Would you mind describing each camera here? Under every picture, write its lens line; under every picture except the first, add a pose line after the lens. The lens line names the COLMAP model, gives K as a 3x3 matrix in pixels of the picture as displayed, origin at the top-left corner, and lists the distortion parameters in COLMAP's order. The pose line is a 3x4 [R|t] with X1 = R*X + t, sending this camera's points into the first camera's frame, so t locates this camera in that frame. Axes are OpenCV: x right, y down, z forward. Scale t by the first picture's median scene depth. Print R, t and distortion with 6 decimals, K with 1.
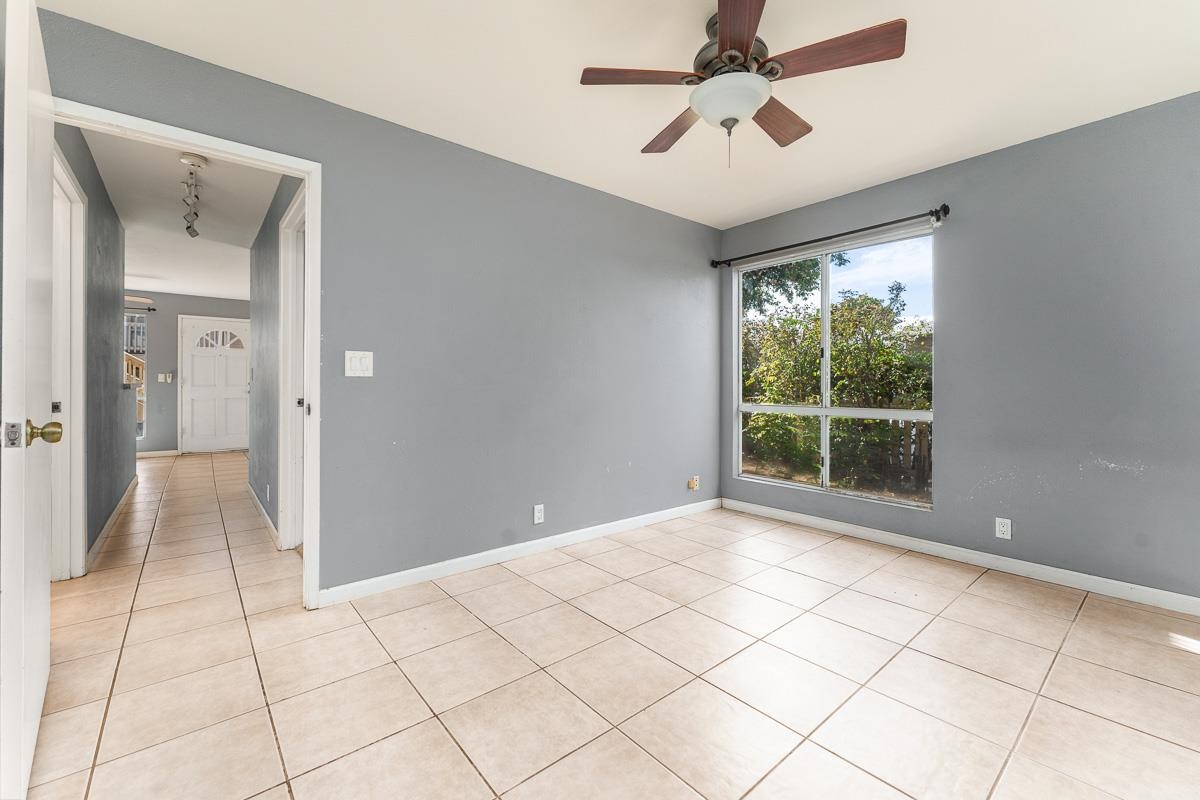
lens RADIAL K [[491.7, 0, 596.0], [0, 491.7, 383.0], [0, 0, 1]] dist [-0.000494, -0.000176]
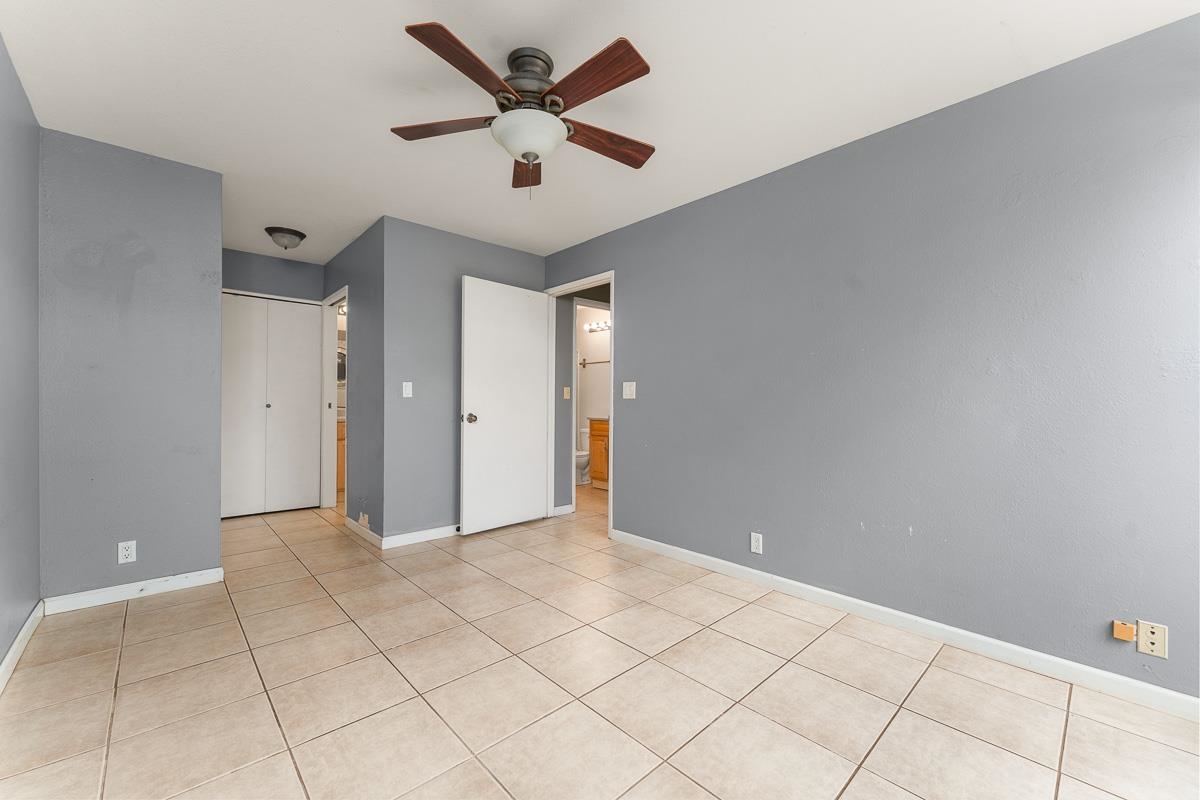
lens RADIAL K [[474.3, 0, 600.0], [0, 474.3, 400.0], [0, 0, 1]] dist [0.000758, 0.000319]
pose [[0.055306, -0.005837, -0.998452, 0.863341], [-0.000841, 0.999982, -0.005893, -0.000197], [0.998469, 0.001166, 0.055300, 0.731375]]
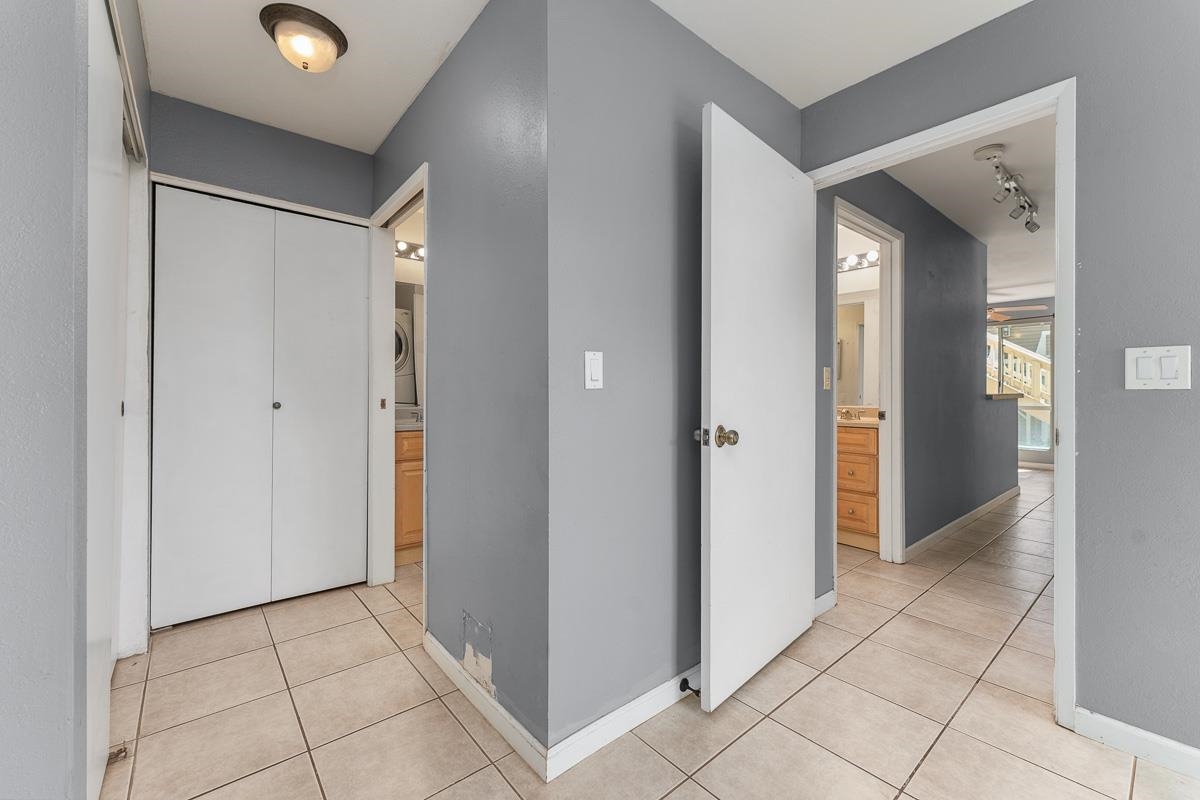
lens RADIAL K [[487.5, 0, 595.2], [0, 487.5, 387.3], [0, 0, 1]] dist [0.000422, -0.000388]
pose [[0.003419, -0.009276, -0.999951, 0.092892], [0.003947, 0.999949, -0.009262, -0.011461], [0.999986, -0.003915, 0.003455, 0.281110]]
